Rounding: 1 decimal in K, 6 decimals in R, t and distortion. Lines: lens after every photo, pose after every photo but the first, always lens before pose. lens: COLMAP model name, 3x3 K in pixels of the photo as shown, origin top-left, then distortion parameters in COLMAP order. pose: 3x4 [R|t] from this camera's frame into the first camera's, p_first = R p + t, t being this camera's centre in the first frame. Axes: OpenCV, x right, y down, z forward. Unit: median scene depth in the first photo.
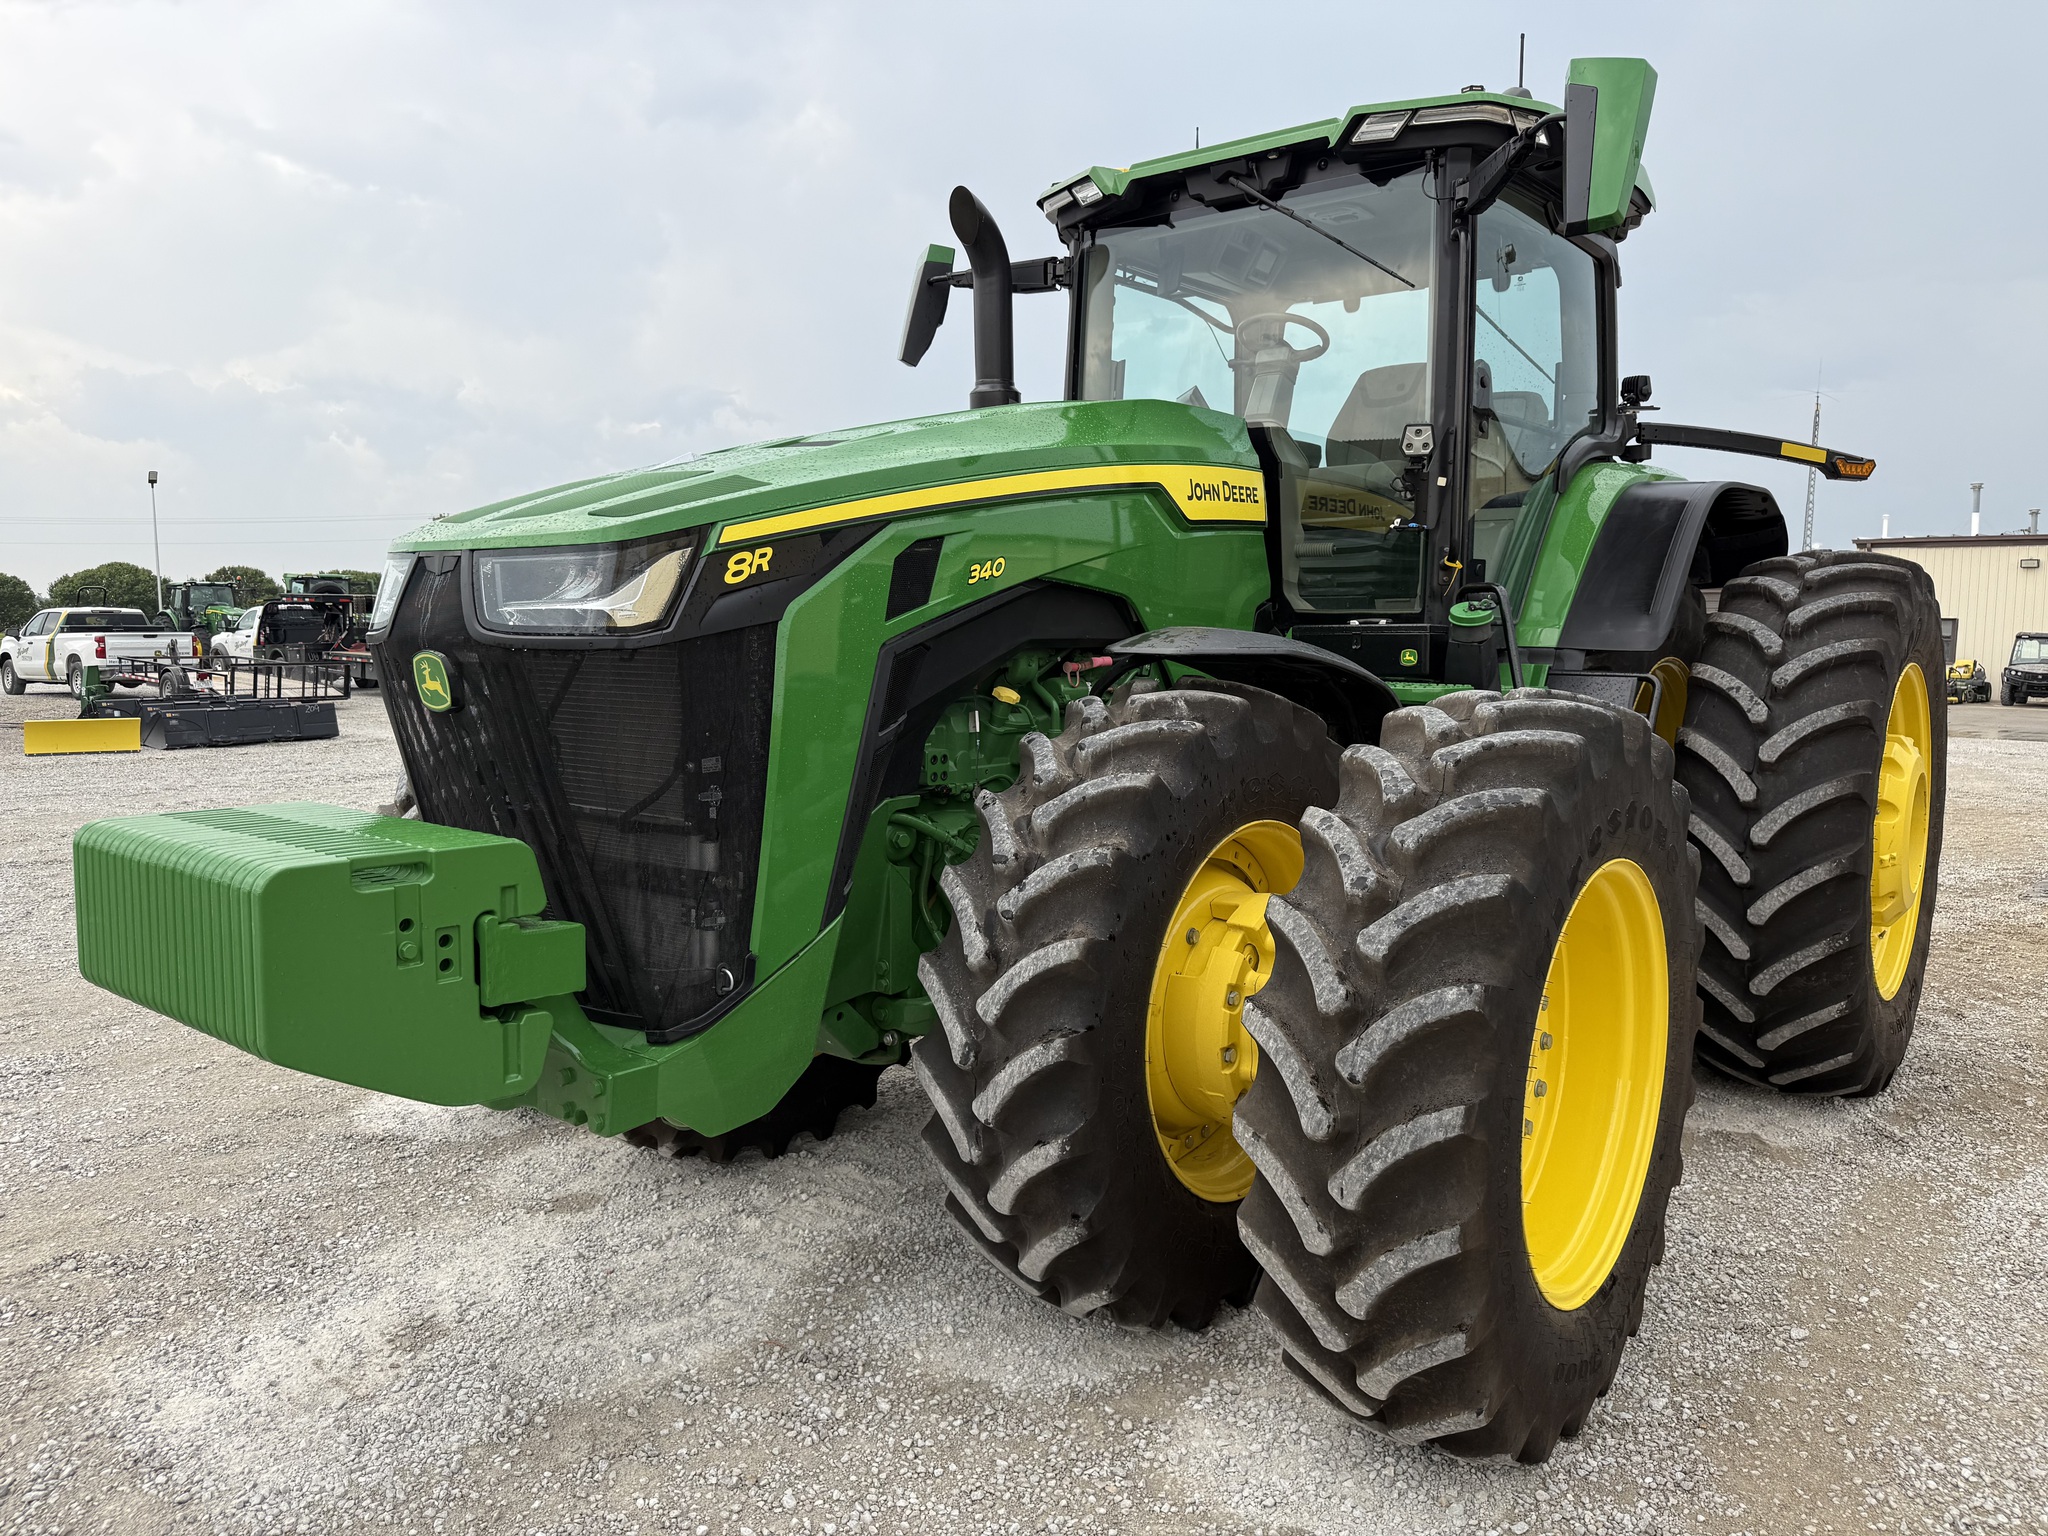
lens RADIAL K [[1424.9, 0, 1032.8], [0, 1424.9, 772.8], [0, 0, 1]] dist [0.109970, -0.168122]
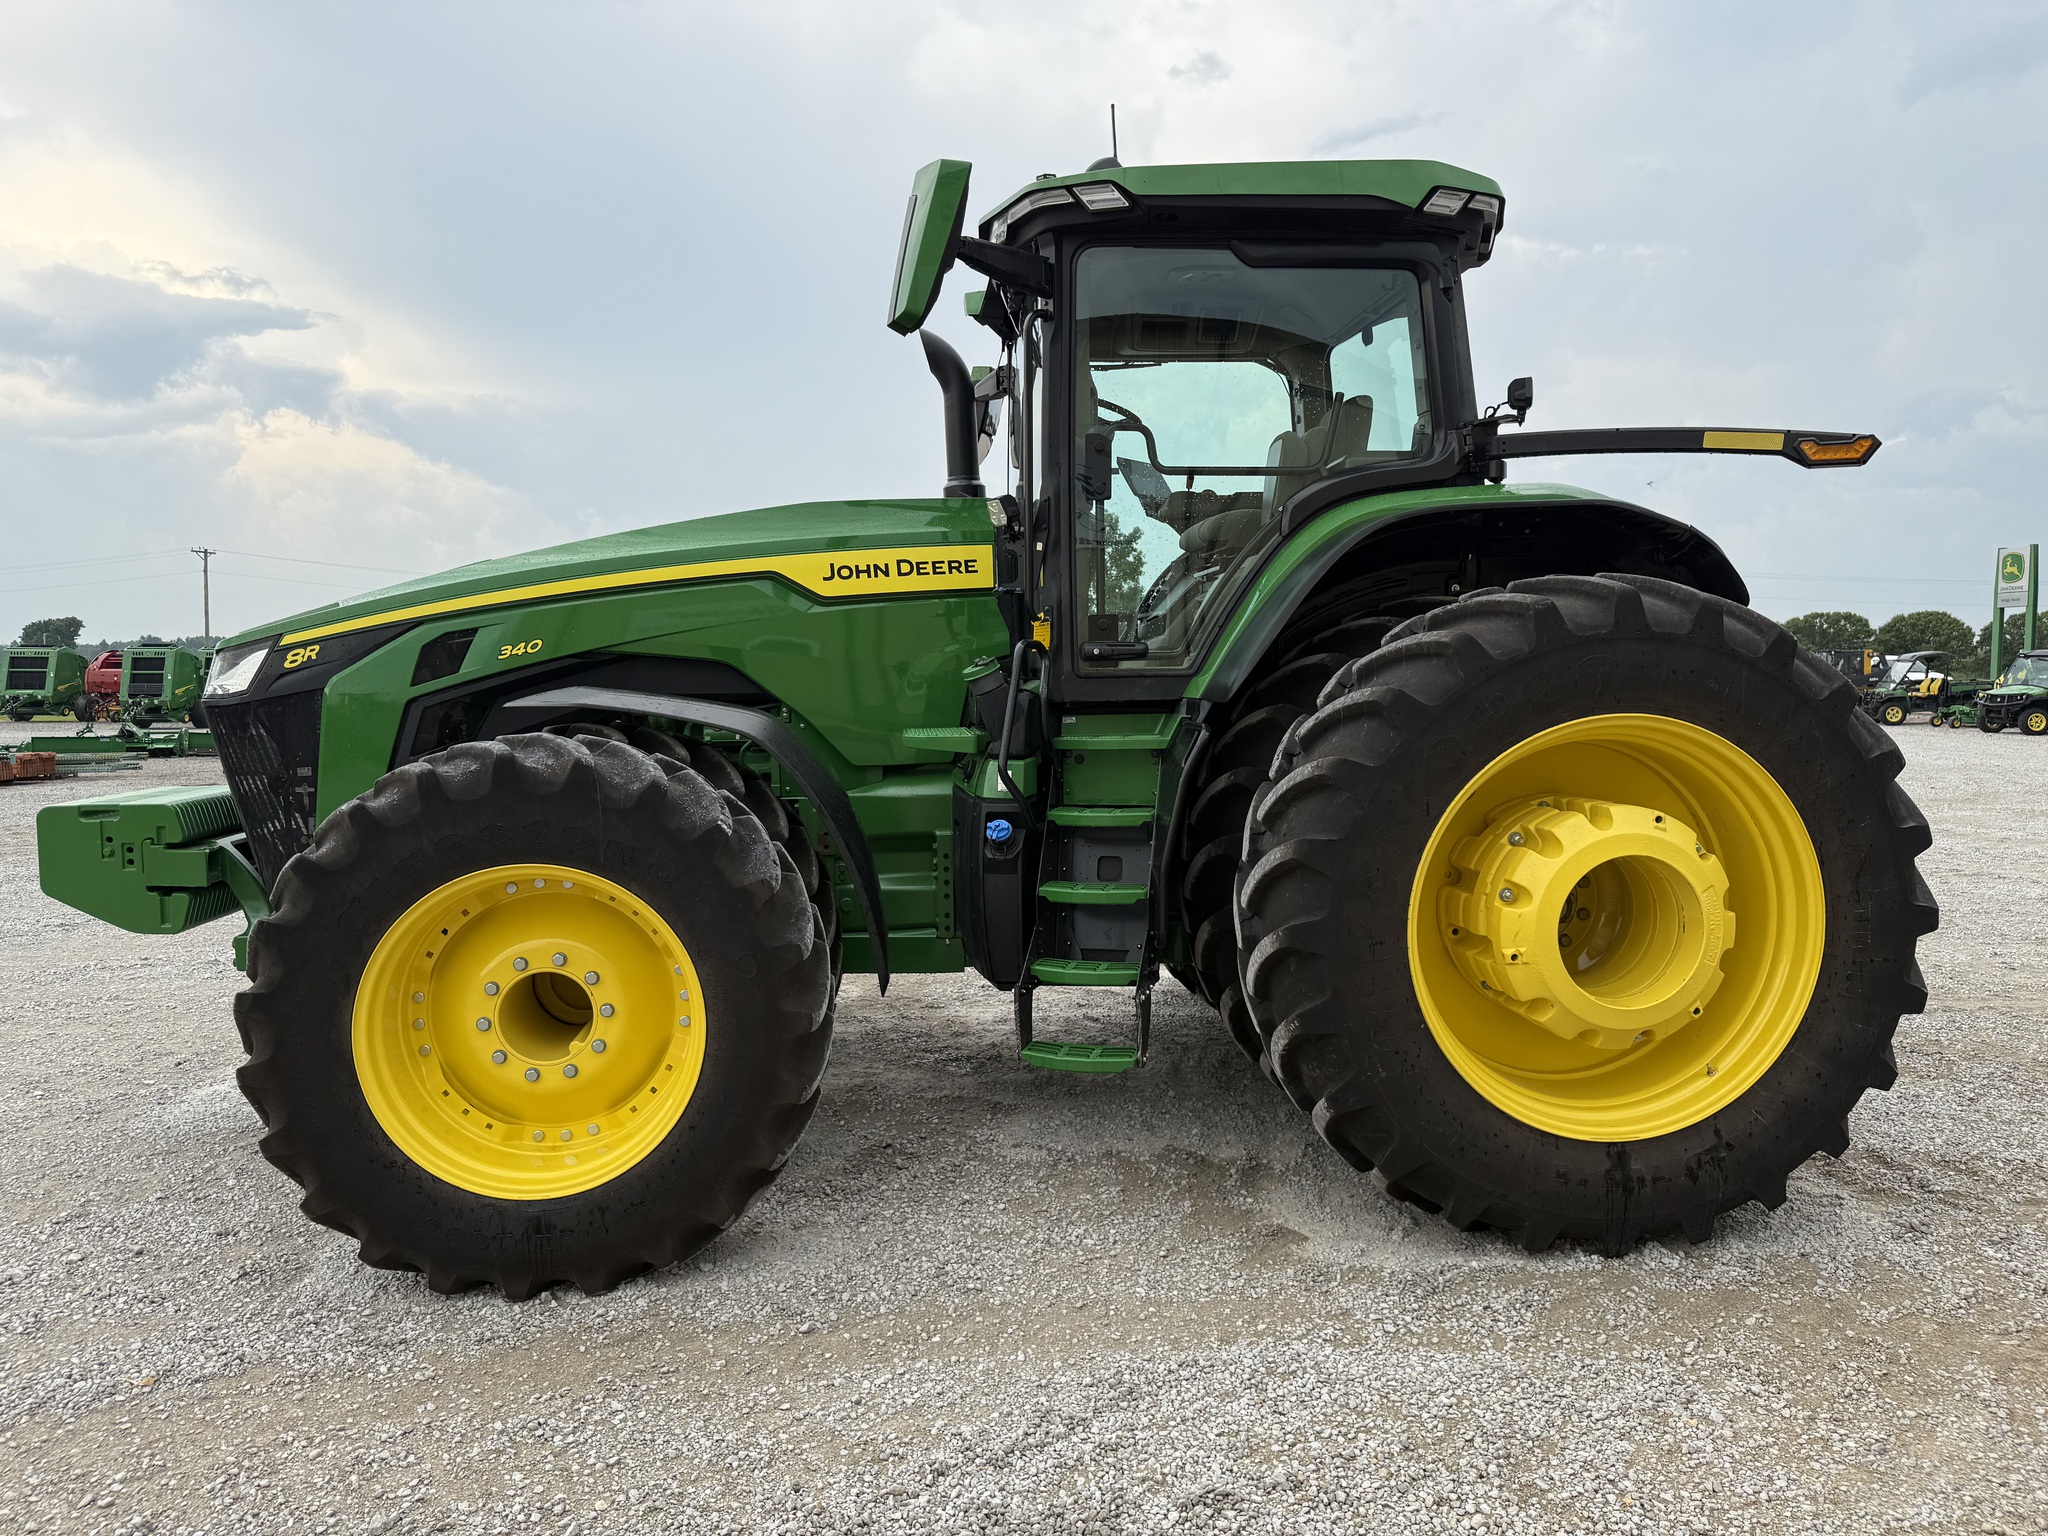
lens RADIAL K [[1424.9, 0, 1032.8], [0, 1424.9, 772.8], [0, 0, 1]] dist [0.109970, -0.168122]
pose [[0.713454, 0.028395, -0.700126, 1.448365], [-0.050293, 0.998677, -0.010747, -0.025632], [0.698894, 0.042879, 0.713938, 0.322454]]
